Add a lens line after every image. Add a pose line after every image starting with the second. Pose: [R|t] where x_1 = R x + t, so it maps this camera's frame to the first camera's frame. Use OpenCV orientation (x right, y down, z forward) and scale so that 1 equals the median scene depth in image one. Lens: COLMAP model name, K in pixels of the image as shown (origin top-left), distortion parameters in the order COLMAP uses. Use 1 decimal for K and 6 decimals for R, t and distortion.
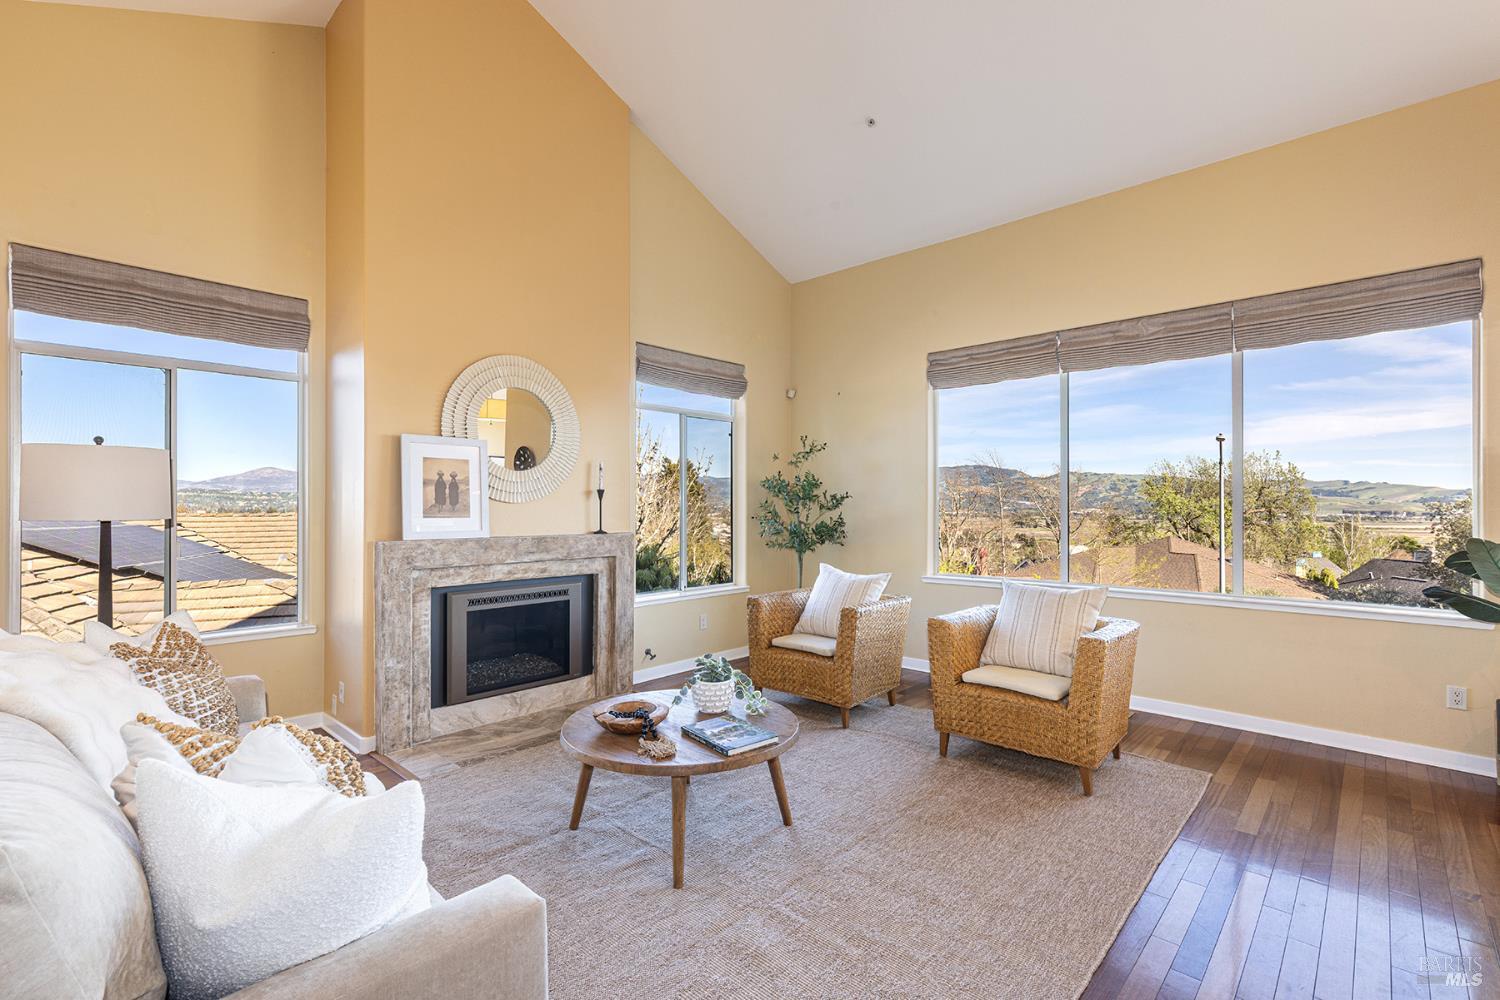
lens RADIAL K [[678.2, 0, 754.6], [0, 678.2, 502.3], [0, 0, 1]] dist [0.013216, -0.003387]
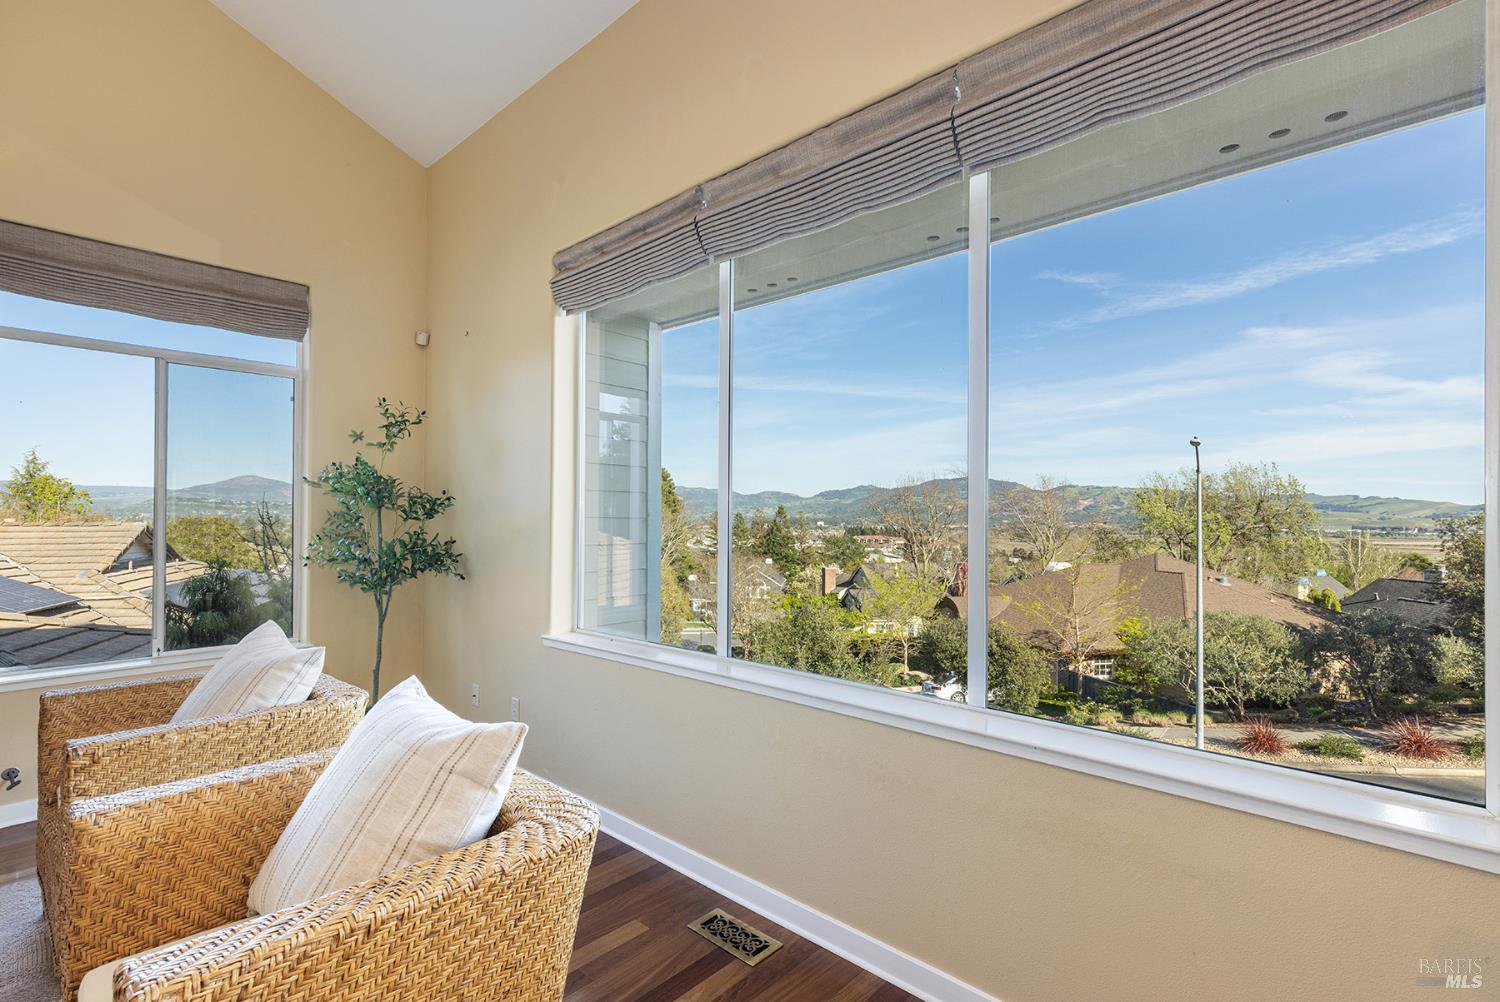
lens RADIAL K [[678.2, 0, 749.4], [0, 678.2, 513.4], [0, 0, 1]] dist [0.013216, -0.003387]
pose [[0.999903, 0.005696, -0.012690, 0.503715], [-0.005716, 0.999983, -0.001522, 0.004380], [0.012681, 0.001594, 0.999918, 0.490580]]
